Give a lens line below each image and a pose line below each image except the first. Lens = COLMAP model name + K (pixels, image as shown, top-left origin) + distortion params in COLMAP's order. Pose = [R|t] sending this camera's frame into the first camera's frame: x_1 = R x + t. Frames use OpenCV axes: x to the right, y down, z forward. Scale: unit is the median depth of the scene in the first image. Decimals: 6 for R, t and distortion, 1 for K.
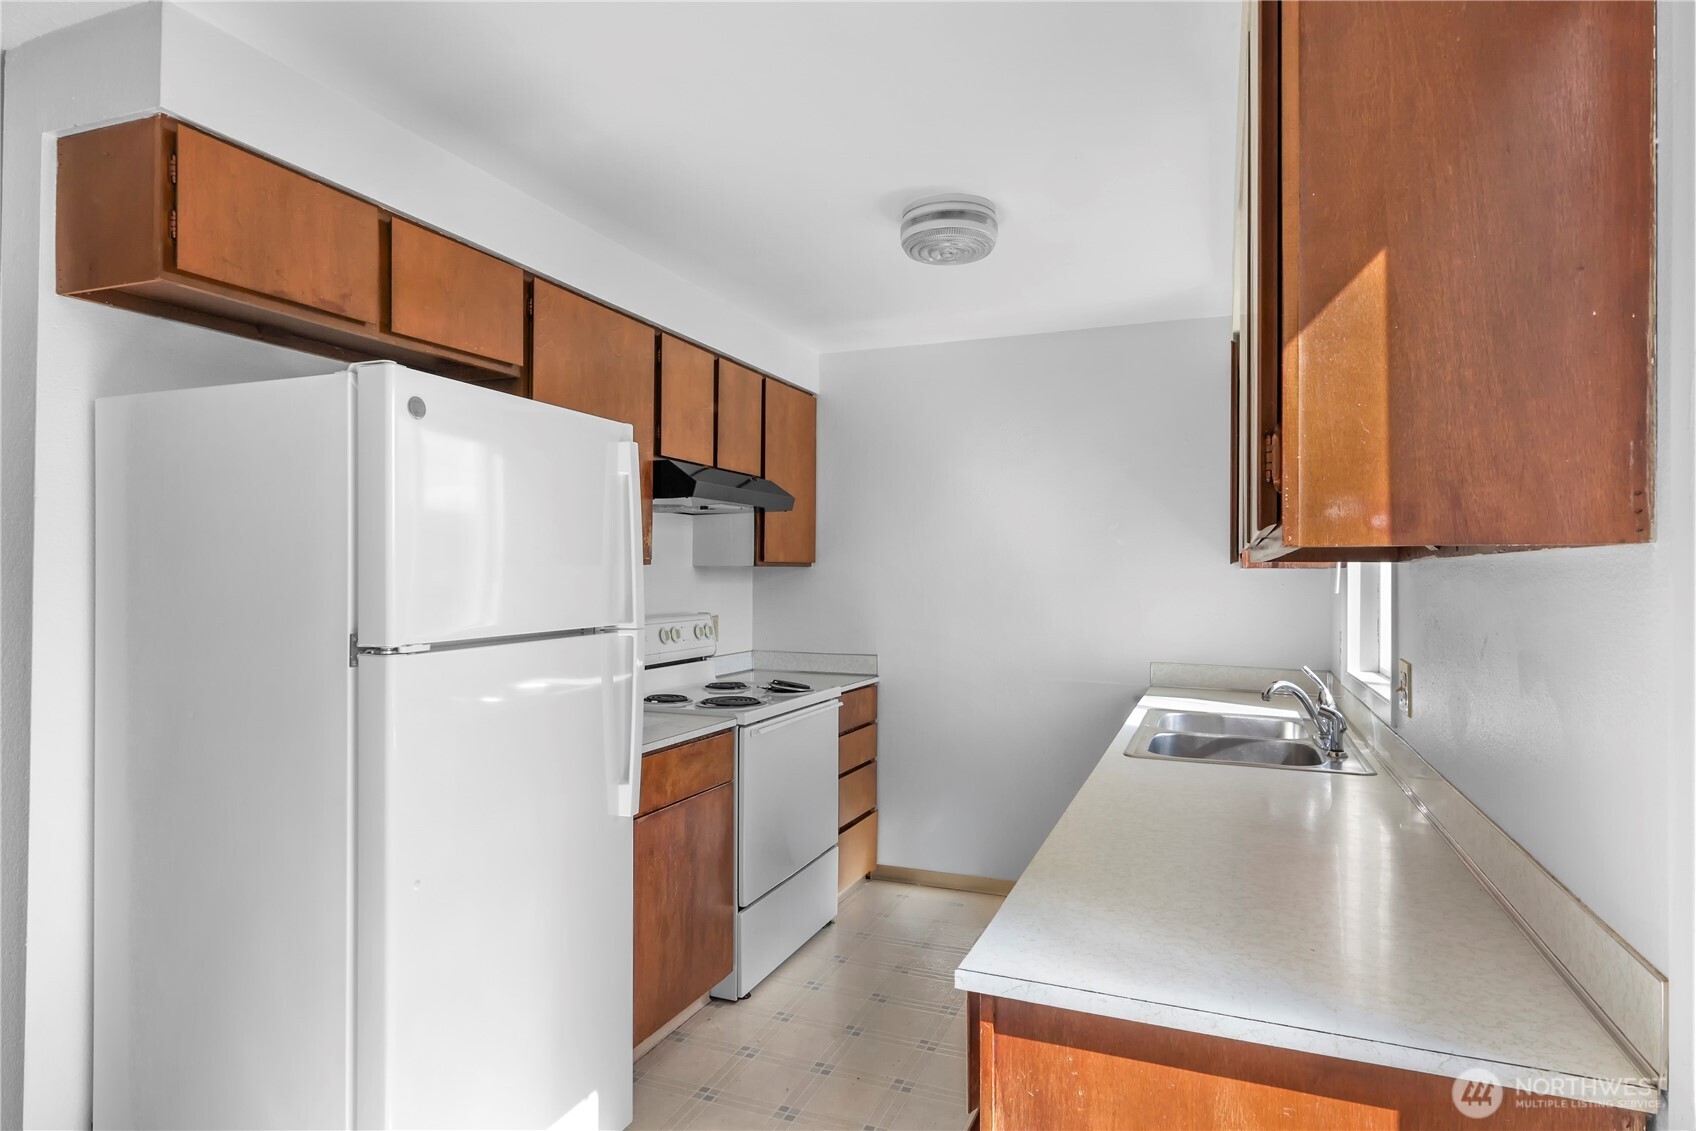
lens RADIAL K [[959.8, 0, 848.0], [0, 959.8, 565.5], [0, 0, 1]] dist [-0.000665, -0.002325]
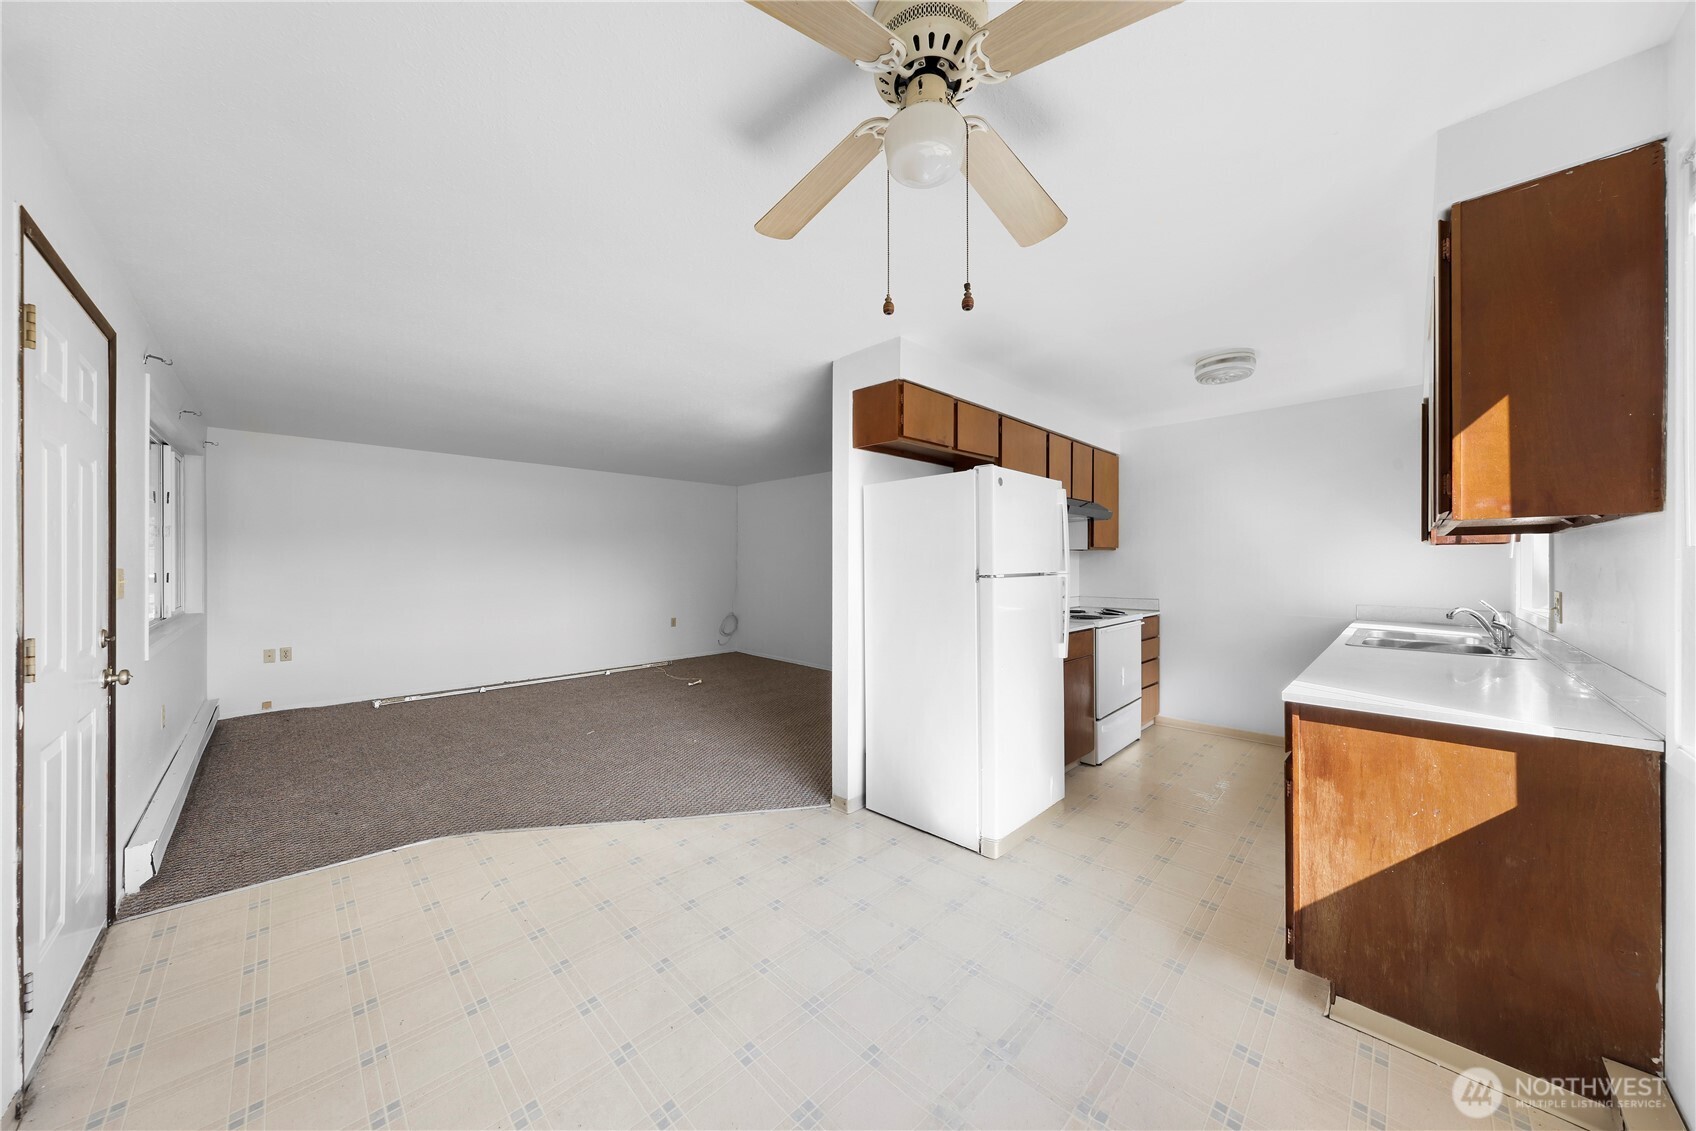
lens RADIAL K [[583.5, 0, 825.8], [0, 583.5, 564.6], [0, 0, 1]] dist [-0.001080, 0.000247]
pose [[0.914958, -0.006256, -0.403501, -0.195650], [0.009730, 0.999931, 0.006559, 0.032689], [0.403432, -0.009927, 0.914956, -0.480725]]
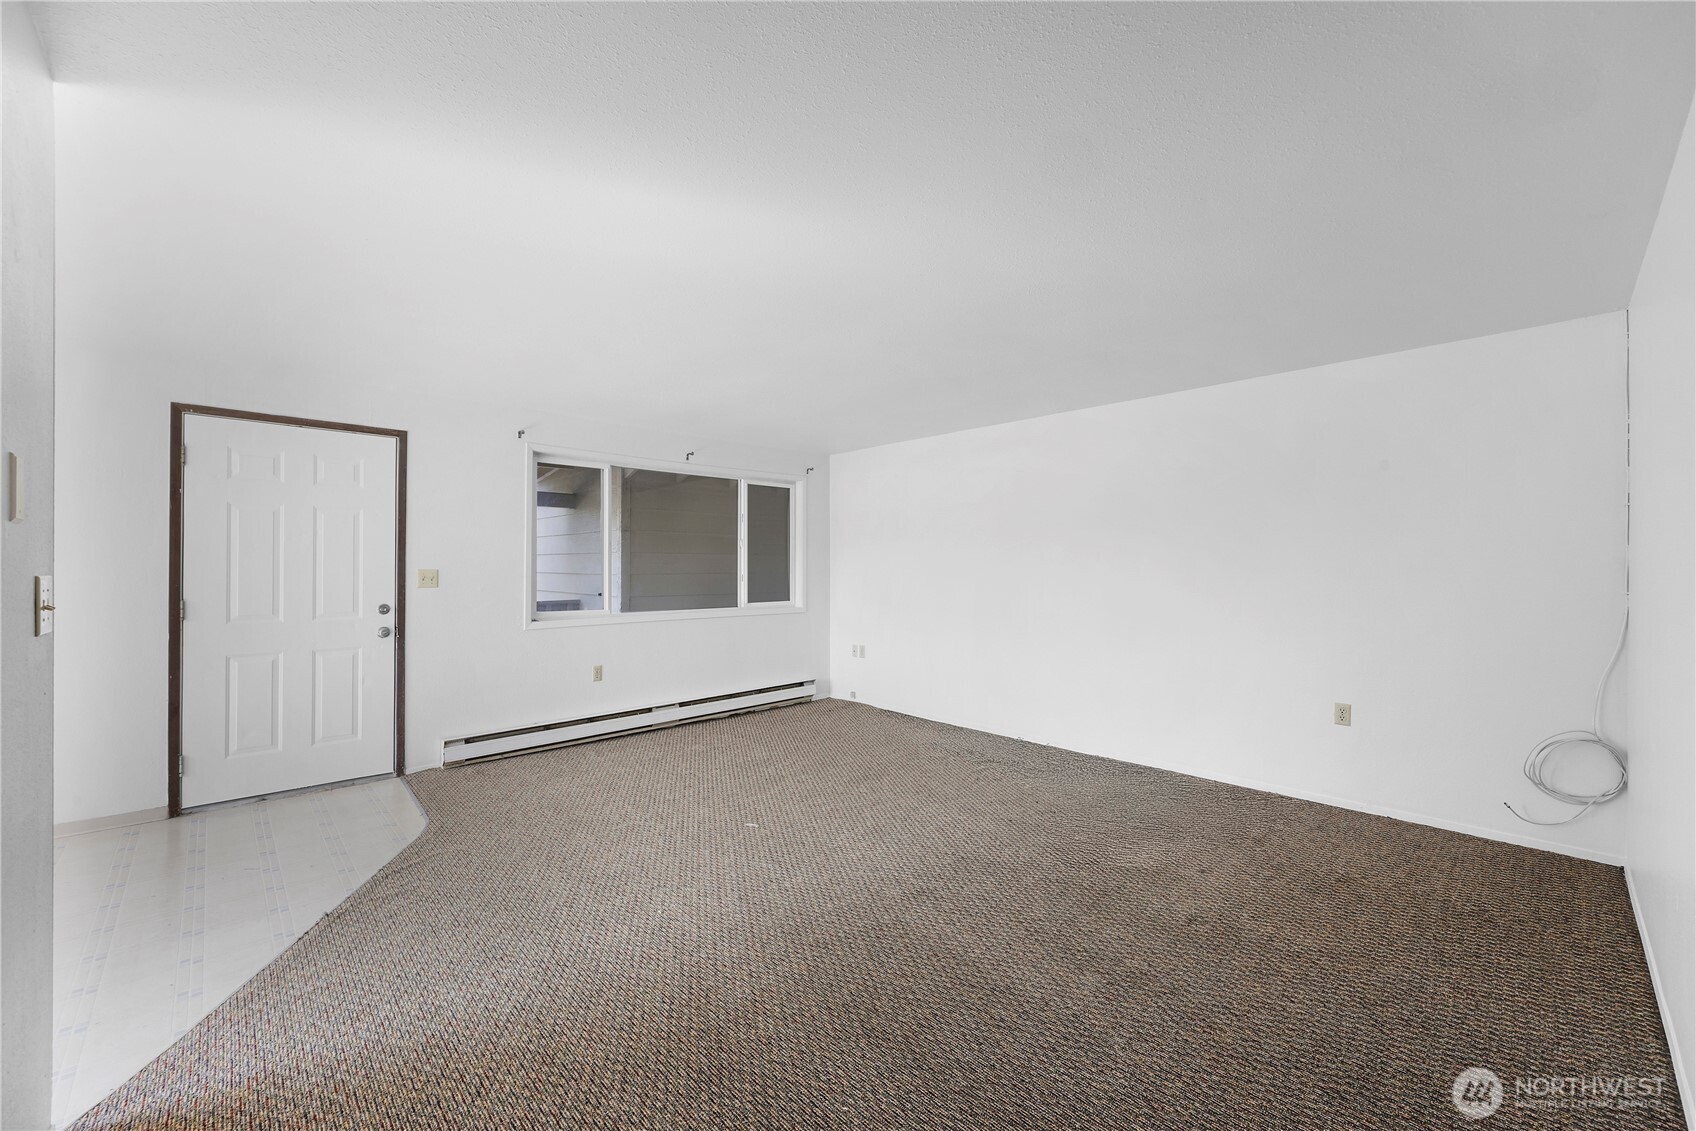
lens RADIAL K [[660.1, 0, 848.0], [0, 660.1, 565.5], [0, 0, 1]] dist [-0.000590, -0.000141]
pose [[-0.401563, -0.006541, -0.915808, -0.471179], [0.002784, 0.999961, -0.008363, 0.034459], [0.915827, -0.005907, -0.401529, 1.979503]]
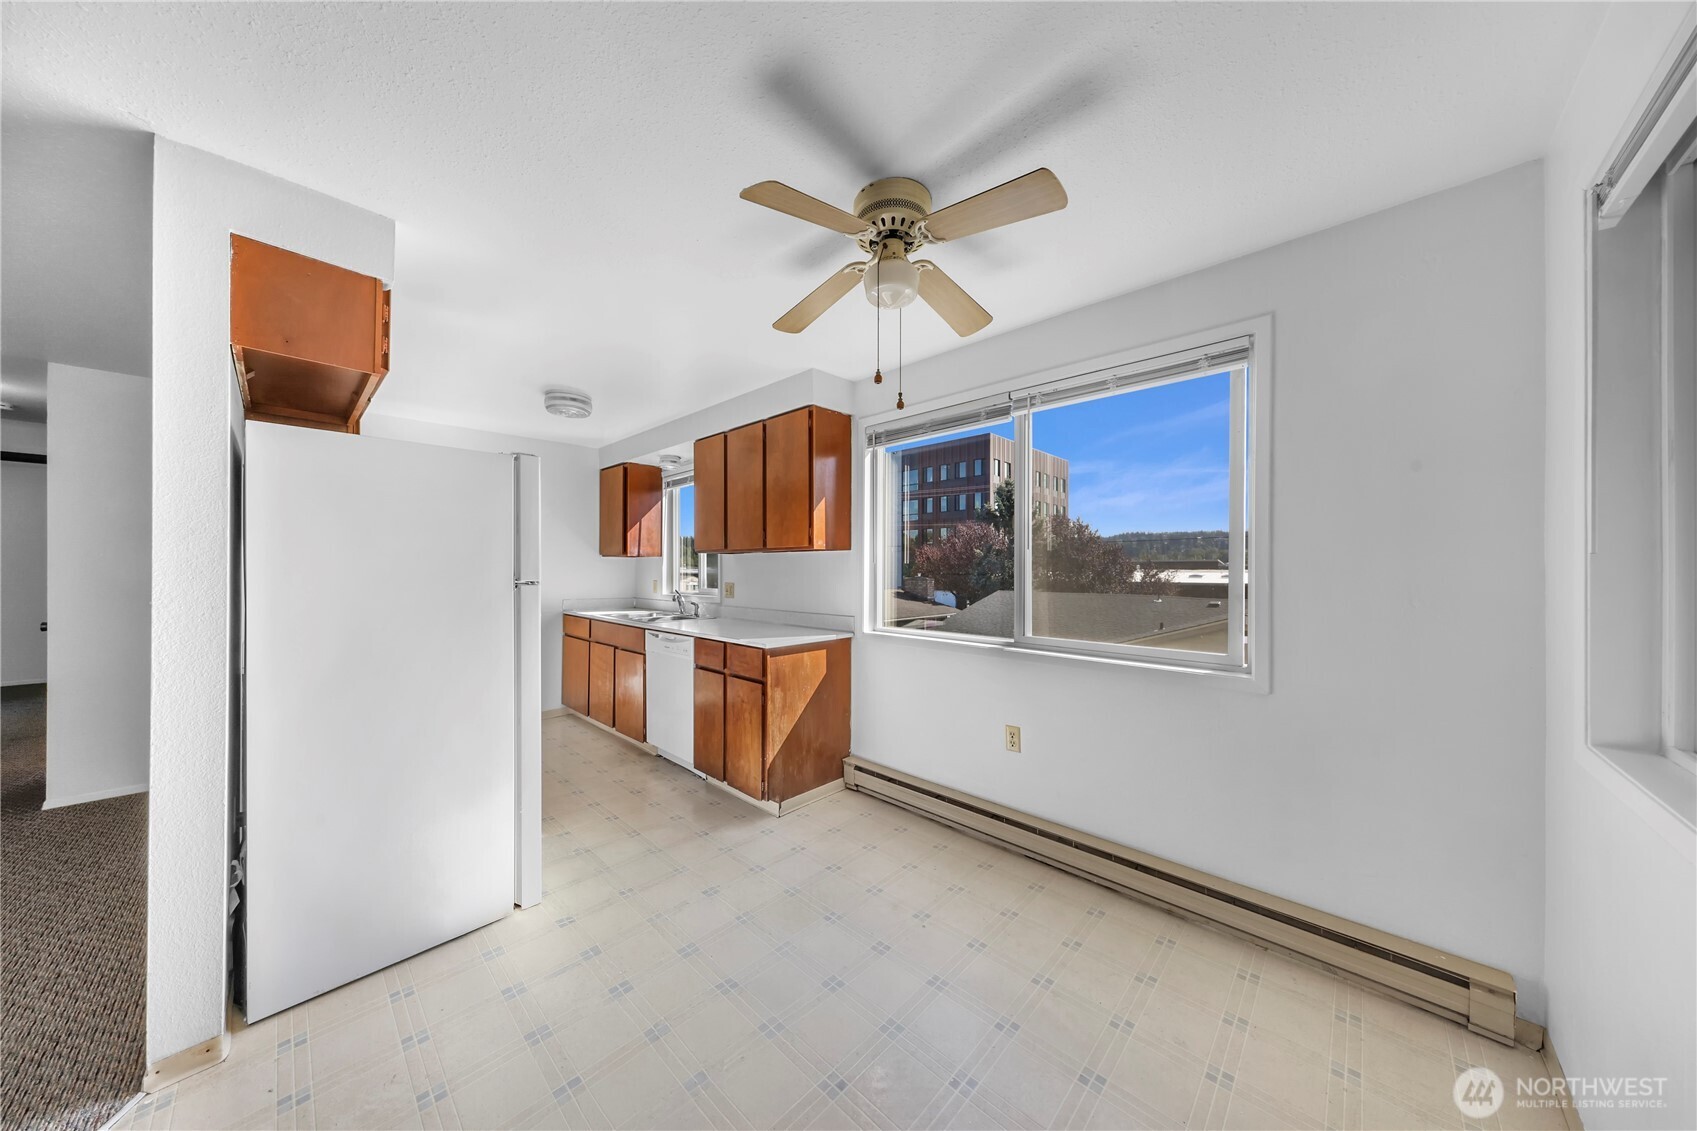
lens RADIAL K [[534.4, 0, 873.6], [0, 534.4, 567.2], [0, 0, 1]] dist [0.000545, 0.000014]
pose [[0.337792, 0.001673, 0.941219, -1.074437], [-0.007632, 0.999970, 0.000962, 0.035479], [-0.941190, -0.007509, 0.337795, -0.150182]]
